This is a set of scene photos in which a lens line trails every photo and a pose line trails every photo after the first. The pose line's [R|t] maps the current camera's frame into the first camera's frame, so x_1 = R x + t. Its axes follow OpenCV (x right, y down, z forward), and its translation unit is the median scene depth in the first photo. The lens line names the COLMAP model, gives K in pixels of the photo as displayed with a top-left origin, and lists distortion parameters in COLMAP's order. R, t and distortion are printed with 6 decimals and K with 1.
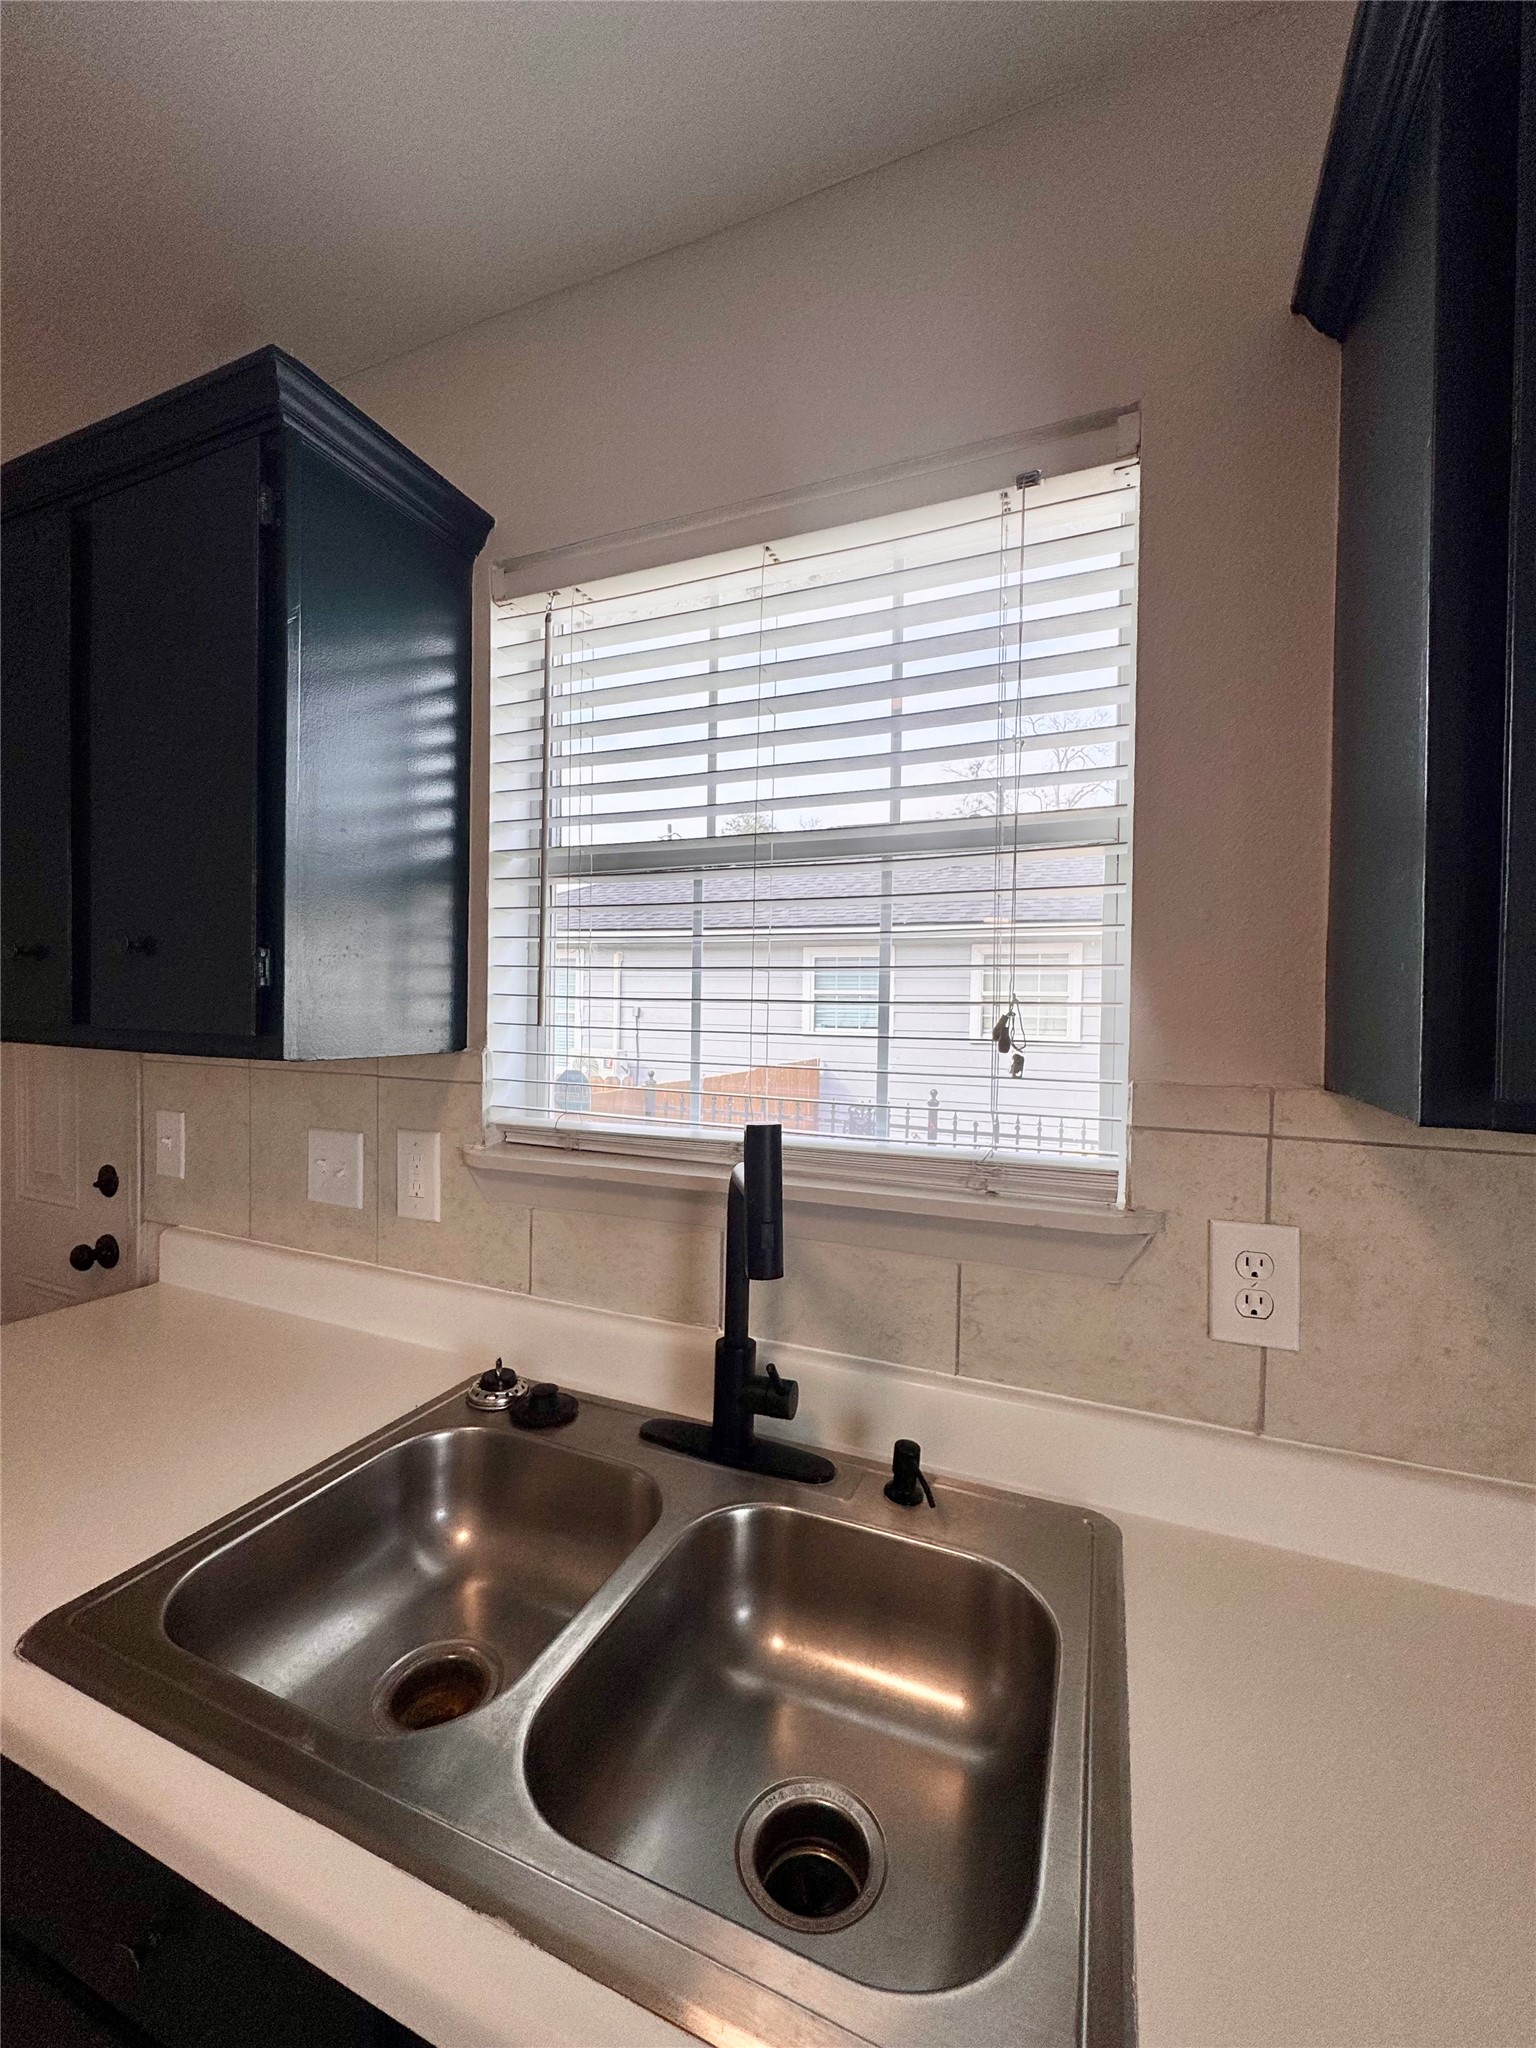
lens RADIAL K [[818.1, 0, 770.4], [0, 818.1, 1022.6], [0, 0, 1]] dist [-0.000273, -0.001158]
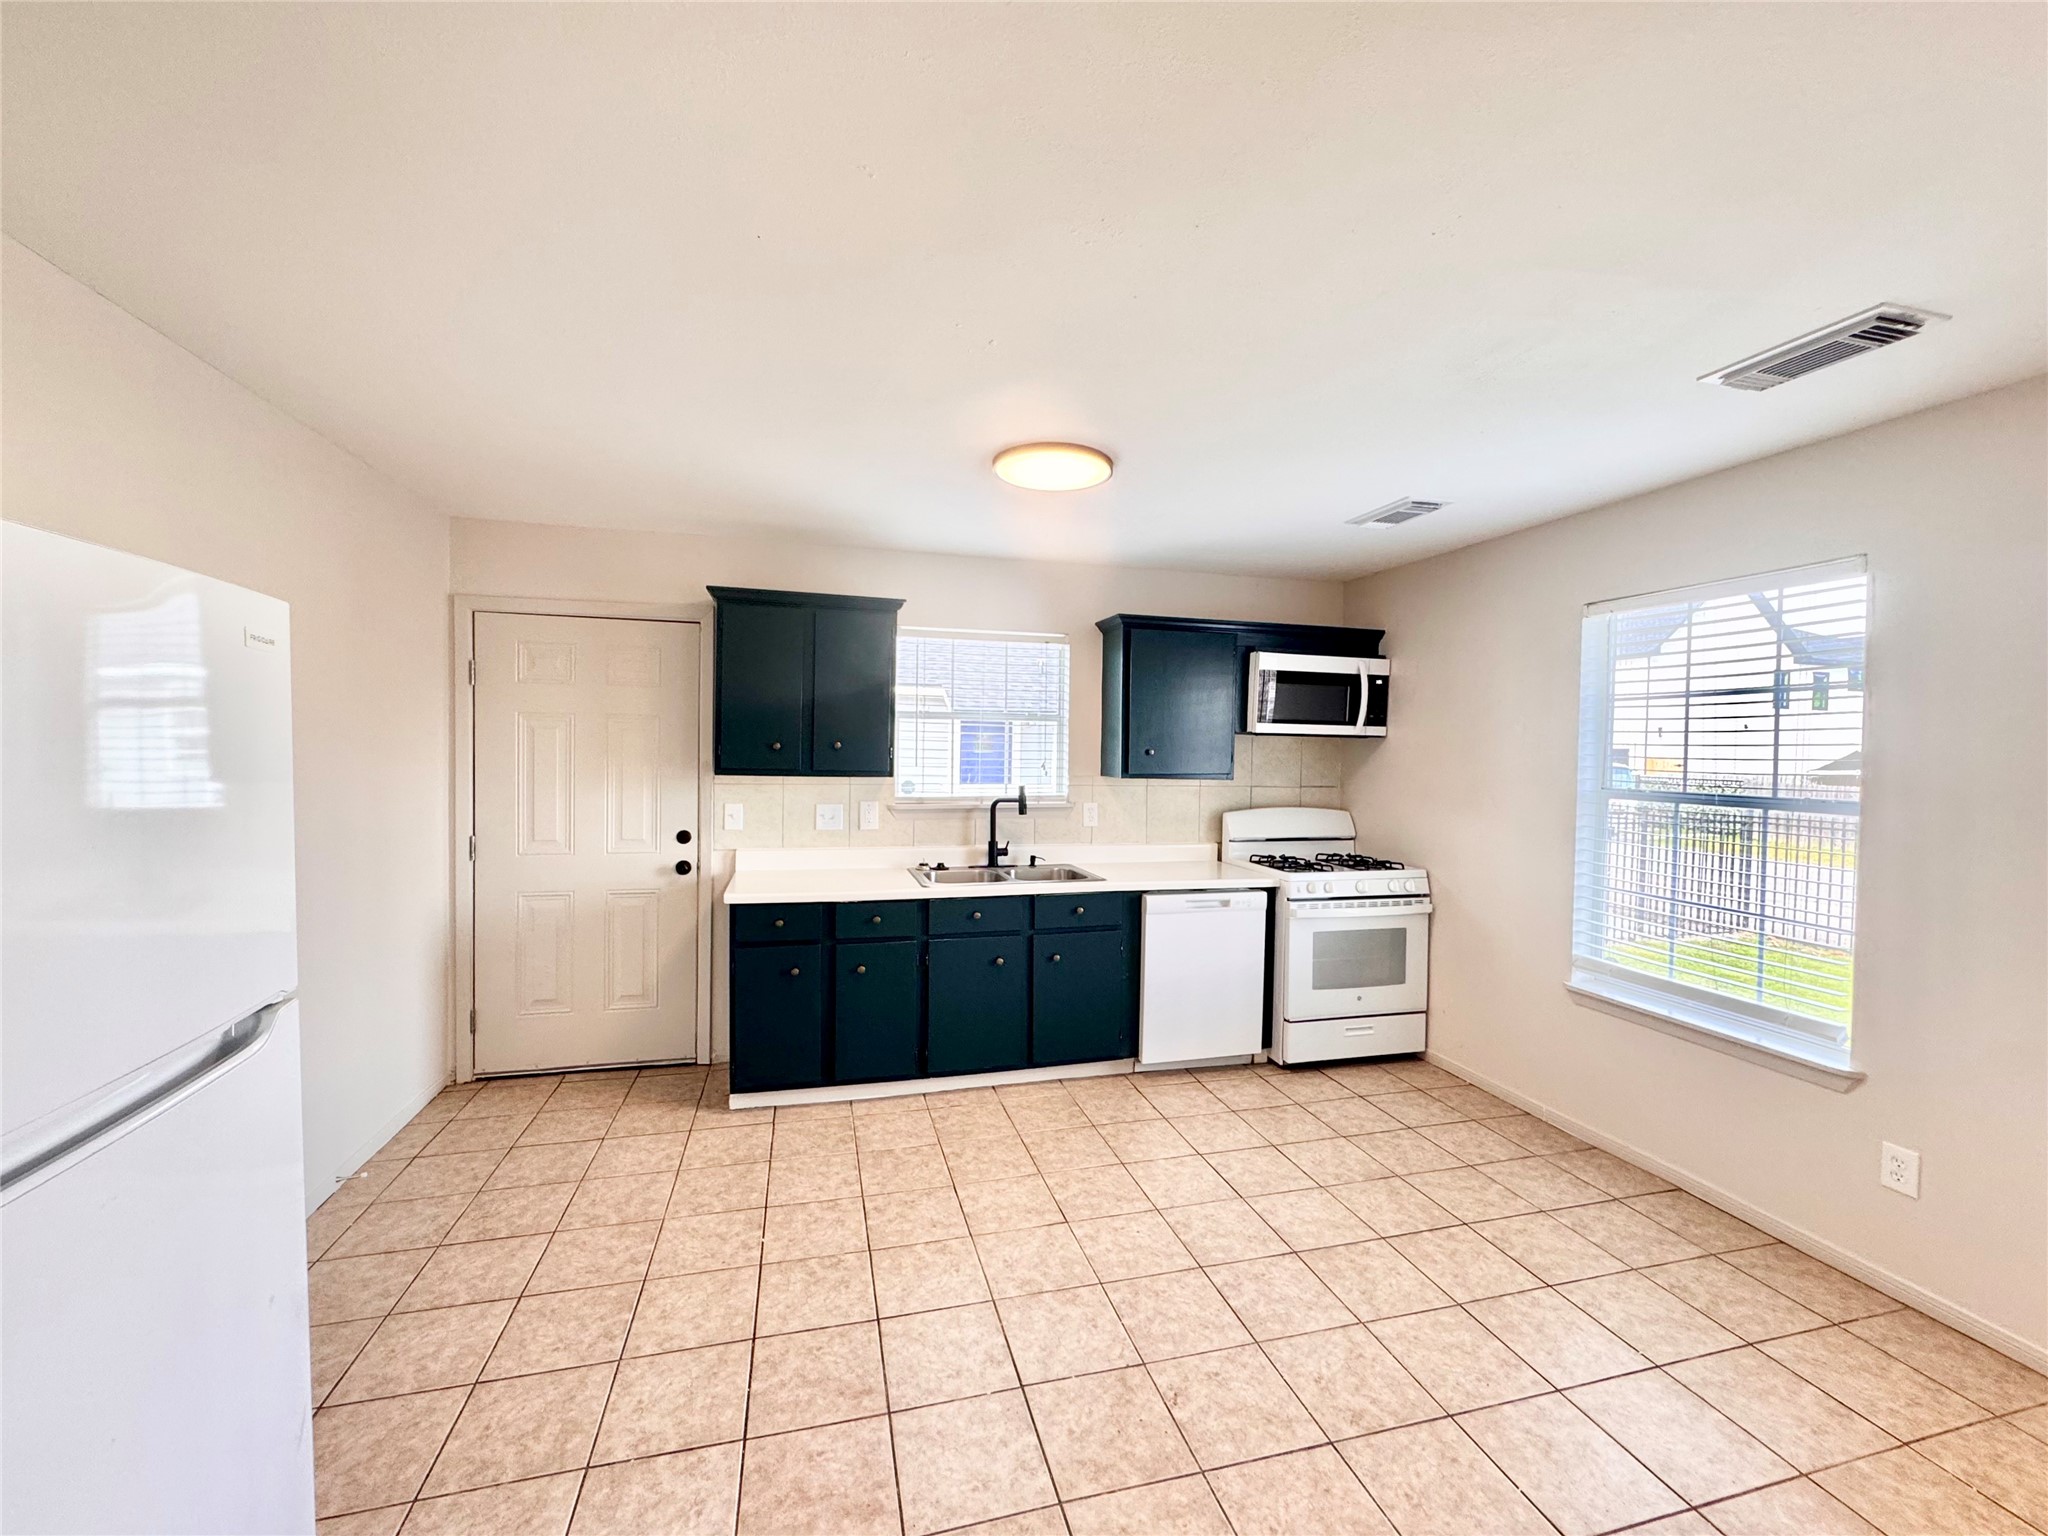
lens RADIAL K [[818.1, 0, 1017.4], [0, 818.1, 770.8], [0, 0, 1]] dist [-0.000273, -0.001158]
pose [[0.791835, -0.028459, 0.610072, -2.538789], [0.006336, 0.999243, 0.038390, -0.134150], [-0.610703, -0.026533, 0.791415, -2.435364]]
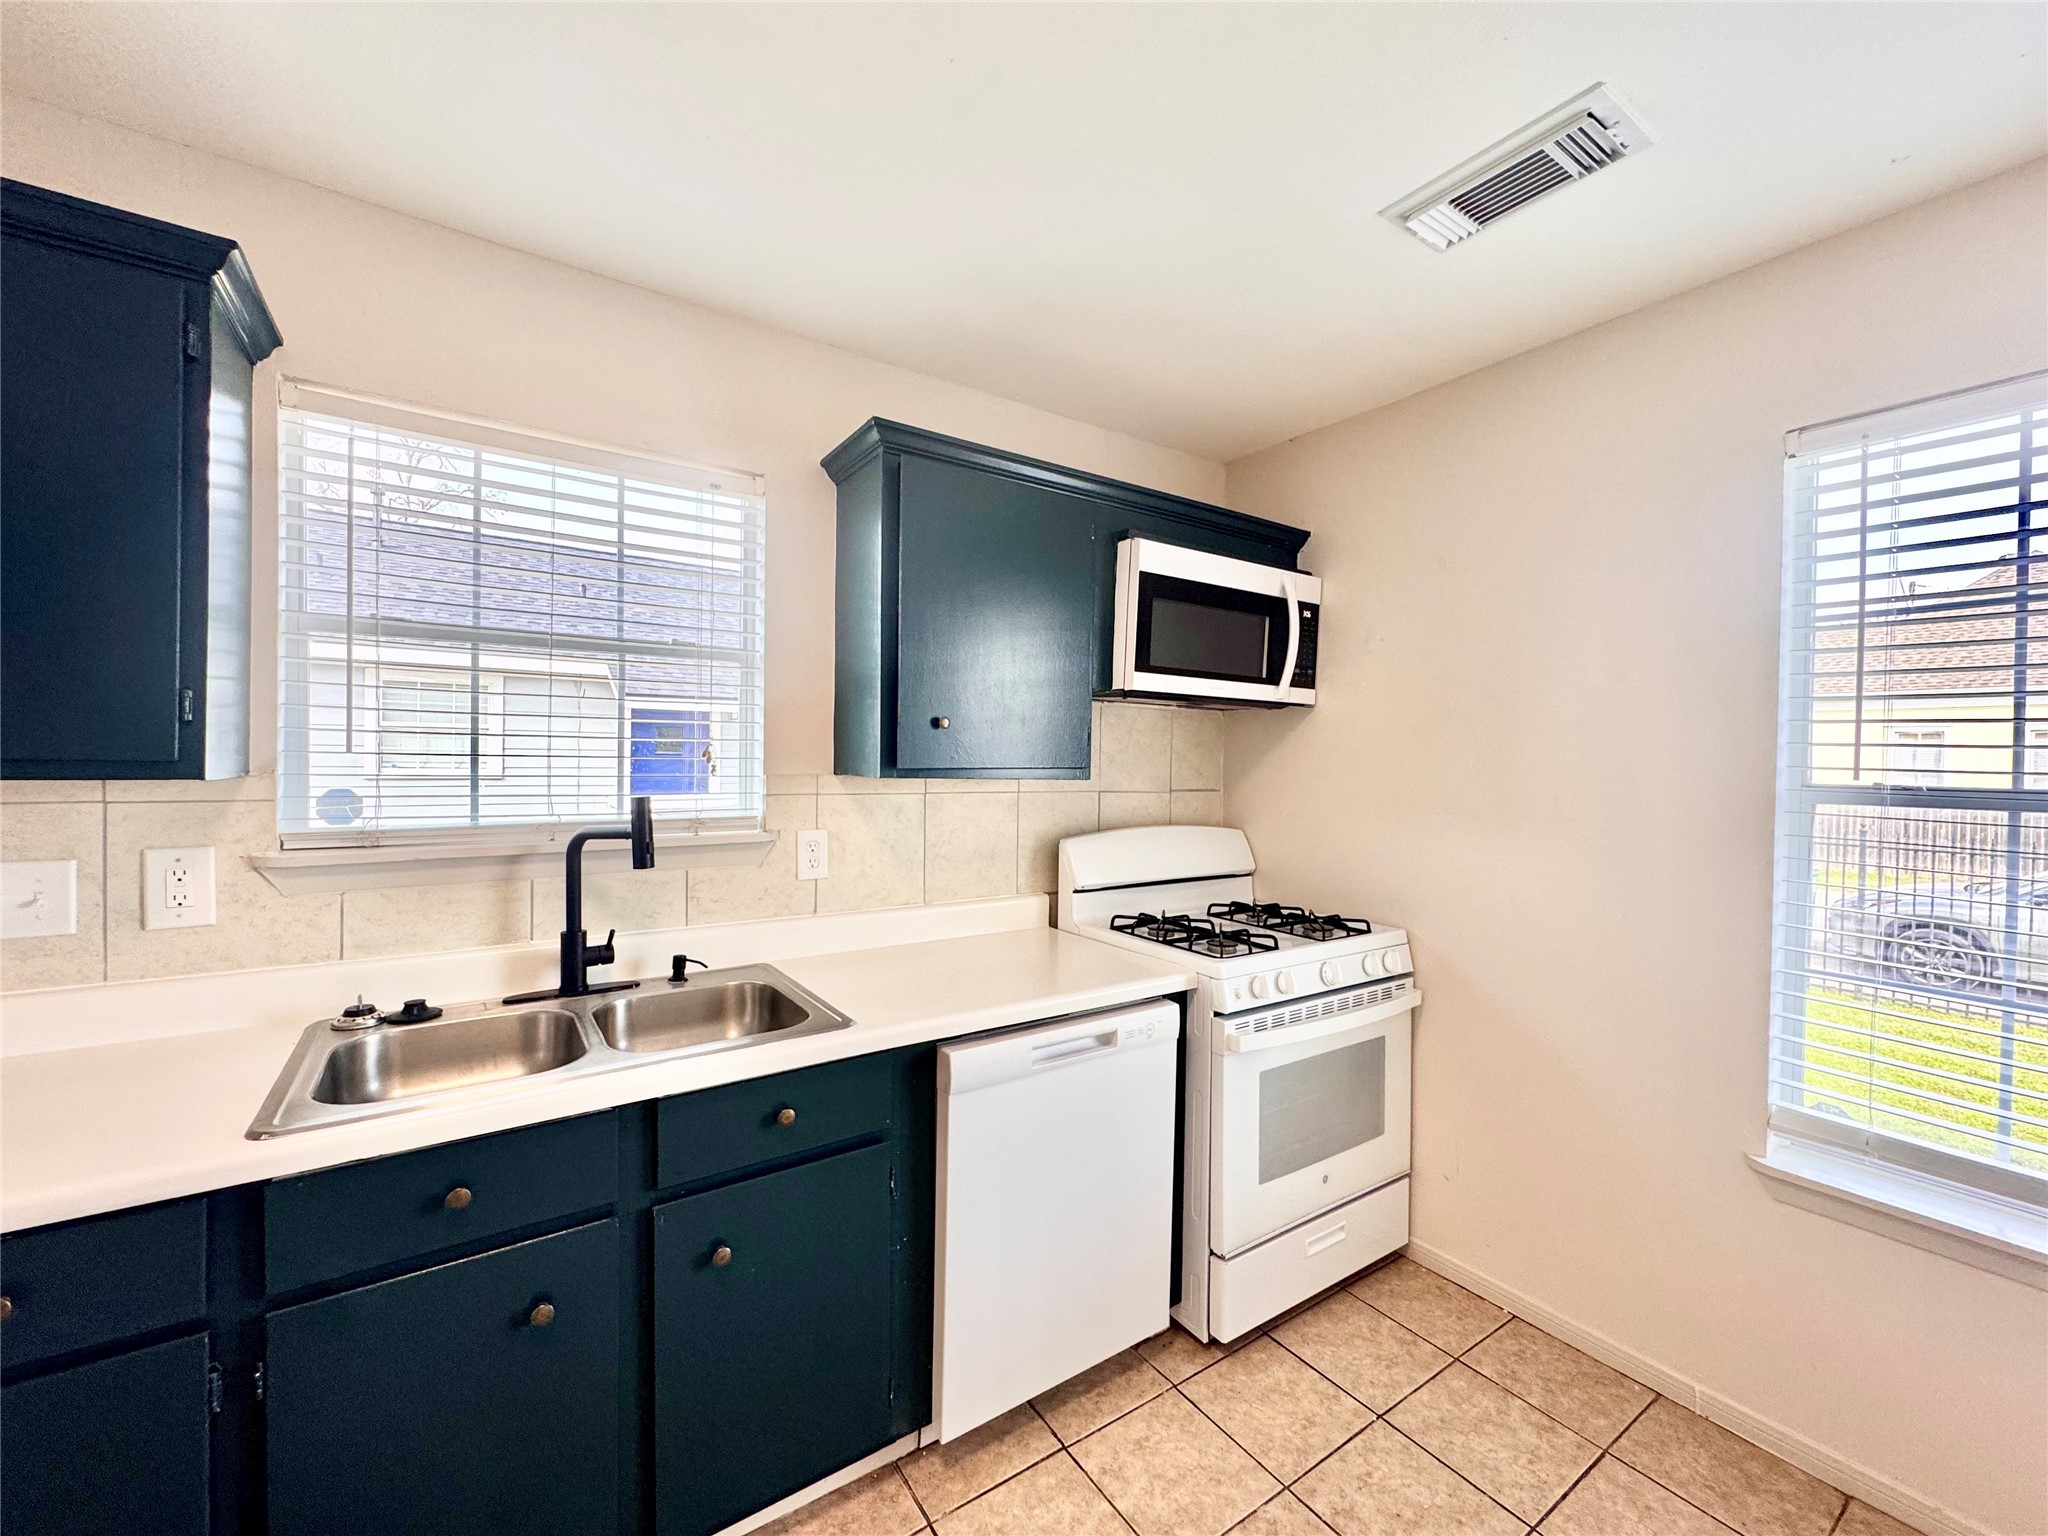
lens RADIAL K [[818.1, 0, 1022.0], [0, 818.1, 766.5], [0, 0, 1]] dist [-0.000273, -0.001158]
pose [[0.542465, -0.021256, 0.839810, -1.004353], [0.002214, 0.999713, 0.023873, -0.003174], [-0.840076, -0.011091, 0.542356, -0.771483]]
